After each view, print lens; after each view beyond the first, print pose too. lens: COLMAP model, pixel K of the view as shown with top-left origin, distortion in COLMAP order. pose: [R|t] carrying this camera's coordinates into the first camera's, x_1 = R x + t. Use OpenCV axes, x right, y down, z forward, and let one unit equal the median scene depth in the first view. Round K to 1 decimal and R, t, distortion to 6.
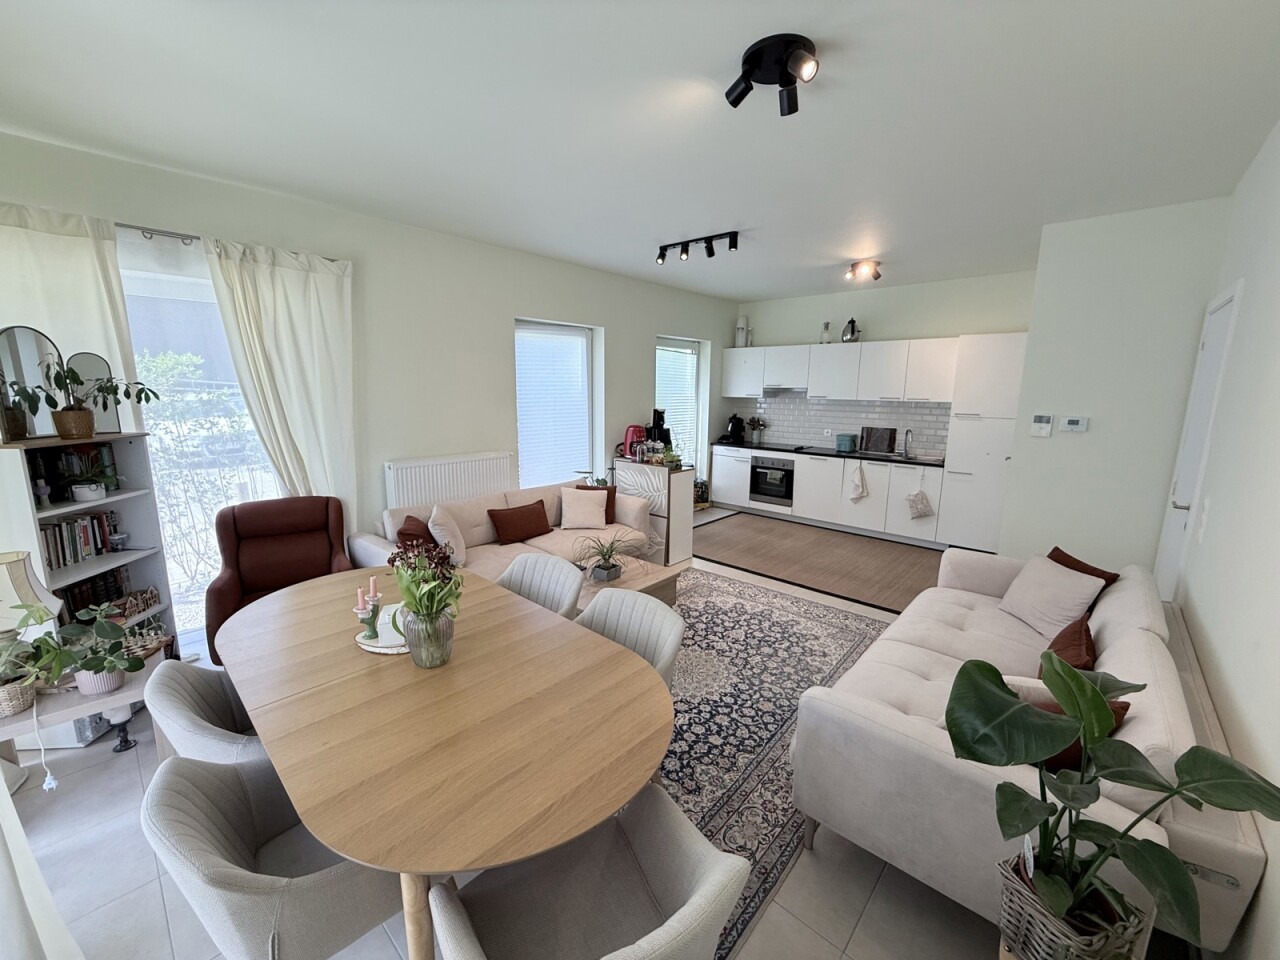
lens RADIAL K [[510.4, 0, 637.1], [0, 510.4, 479.2], [0, 0, 1]] dist [-0.000350, 0.000281]
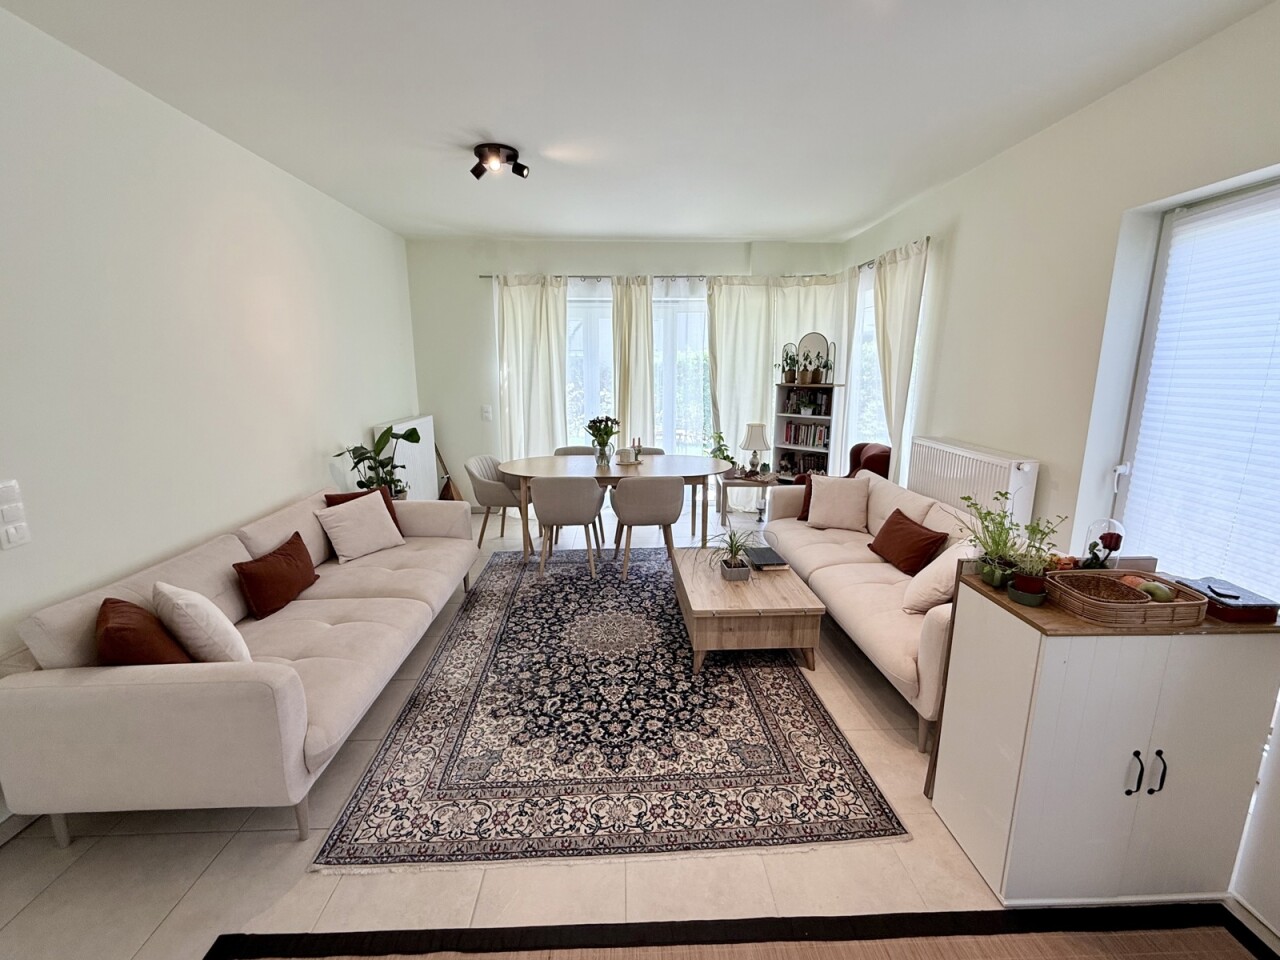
lens RADIAL K [[535.1, 0, 637.2], [0, 535.1, 466.7], [0, 0, 1]] dist [0.000351, 0.000283]
pose [[-0.718185, 0.123640, -0.684780, 0.415975], [-0.127907, 0.943864, 0.304566, -0.149972], [0.683996, 0.306323, -0.662054, 0.912372]]
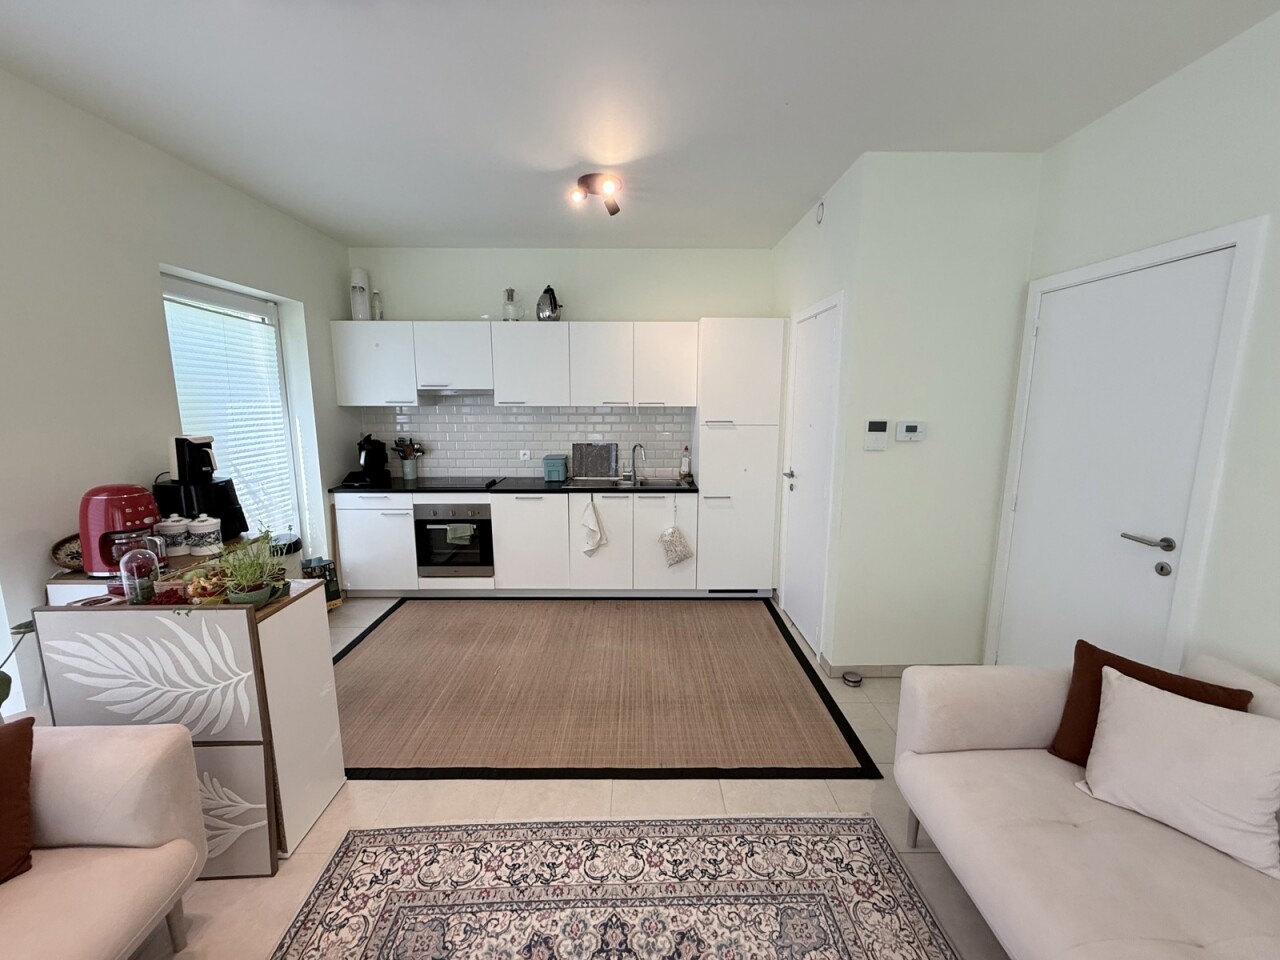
lens RADIAL K [[510.4, 0, 637.1], [0, 510.4, 479.2], [0, 0, 1]] dist [-0.000350, 0.000281]
pose [[0.735989, -0.116776, 0.666846, 0.029736], [0.126127, 0.991417, 0.034409, -0.075817], [-0.665140, 0.058783, 0.744401, 0.469930]]
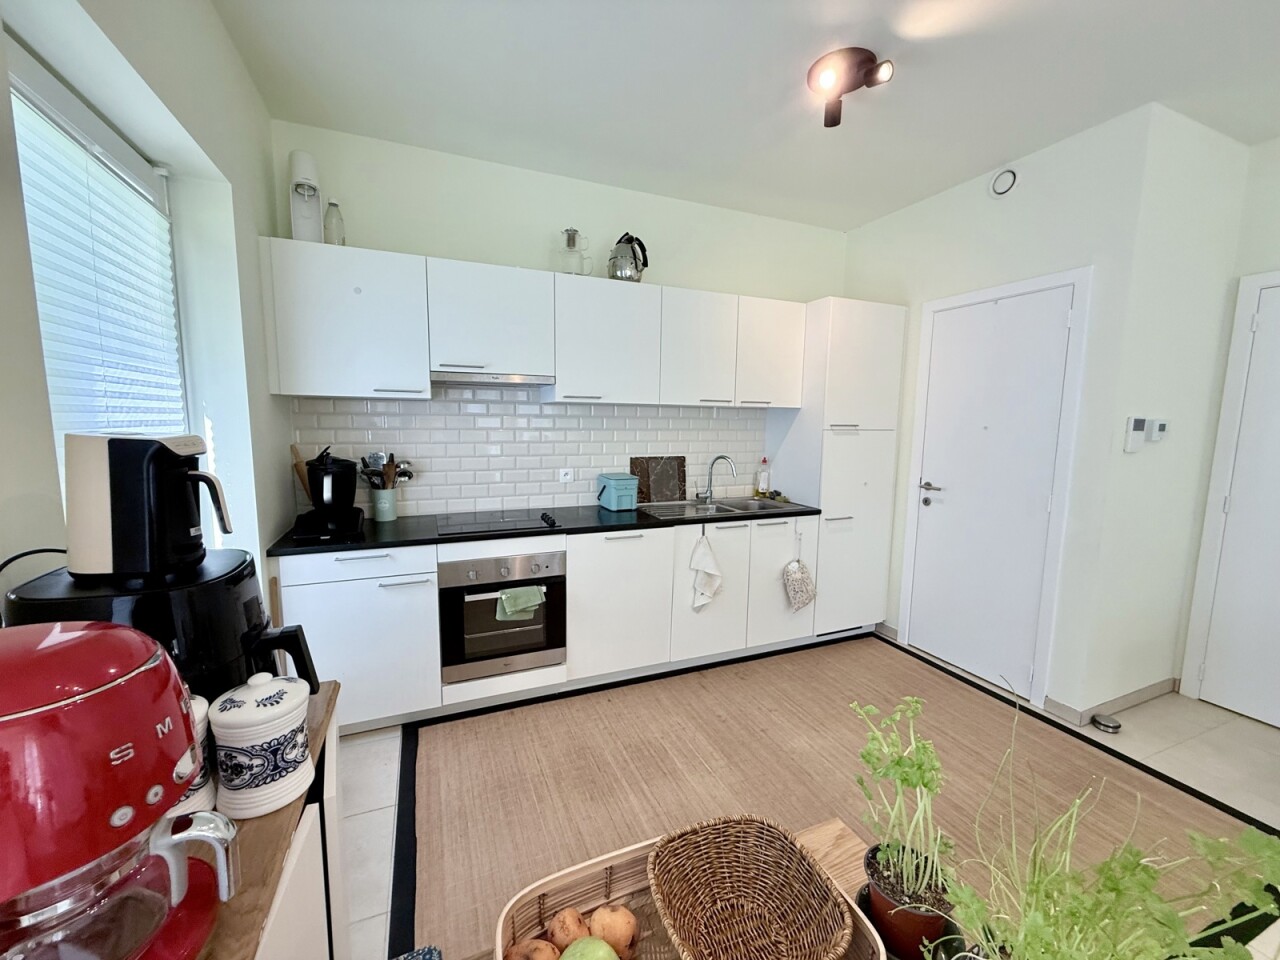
lens RADIAL K [[510.4, 0, 637.1], [0, 510.4, 479.2], [0, 0, 1]] dist [-0.000350, 0.000281]
pose [[0.422355, -0.111609, 0.899533, -0.030281], [0.152088, 0.987047, 0.051058, -0.121186], [-0.893580, 0.115243, 0.433859, 0.878901]]
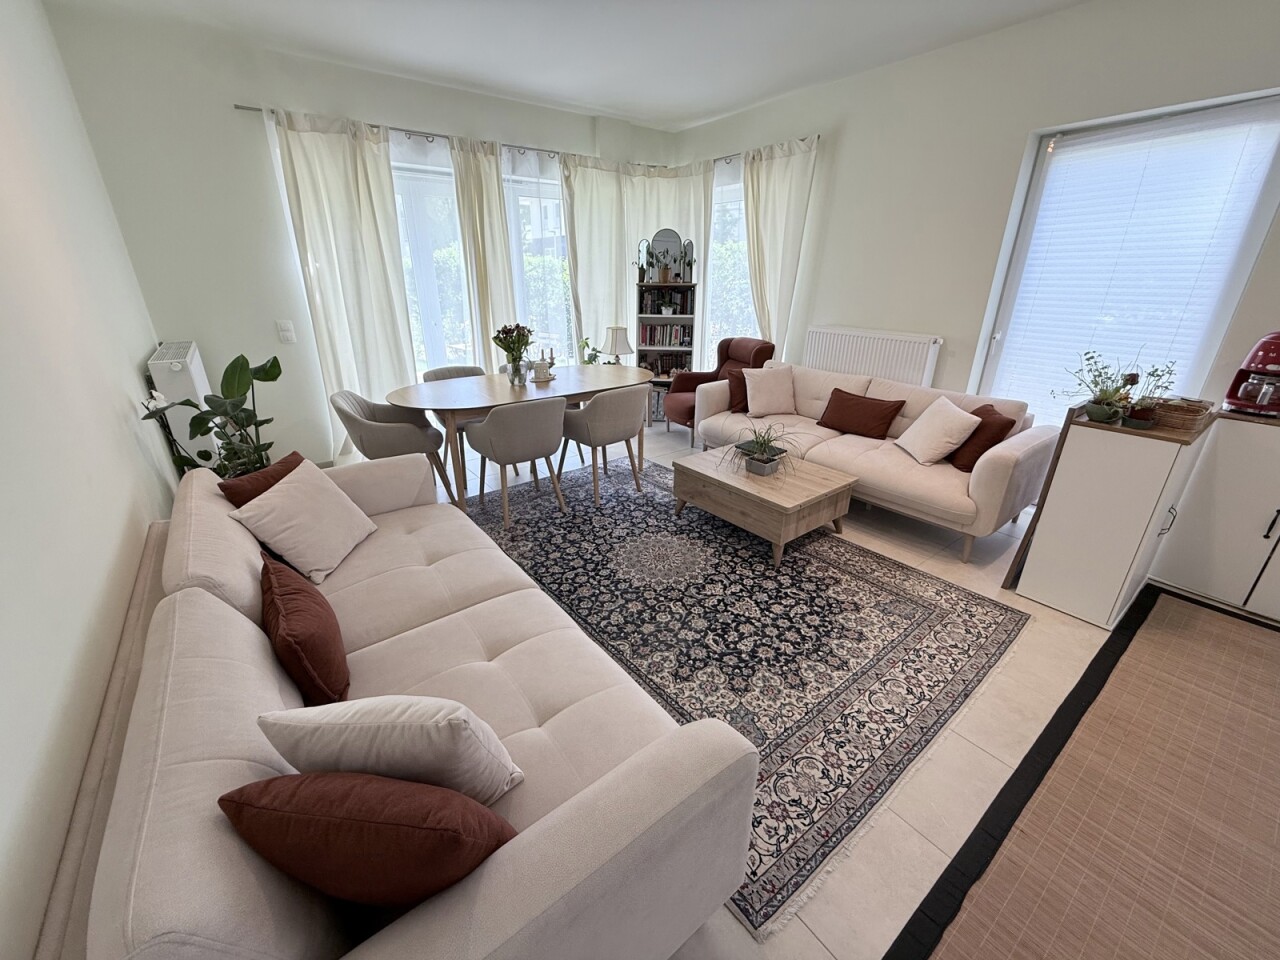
lens RADIAL K [[510.4, 0, 637.1], [0, 510.4, 479.2], [0, 0, 1]] dist [-0.000350, 0.000281]
pose [[-0.184473, 0.360360, -0.914390, 0.511932], [-0.175903, 0.903231, 0.391450, -0.067831], [0.966968, 0.233056, -0.103234, 0.566218]]
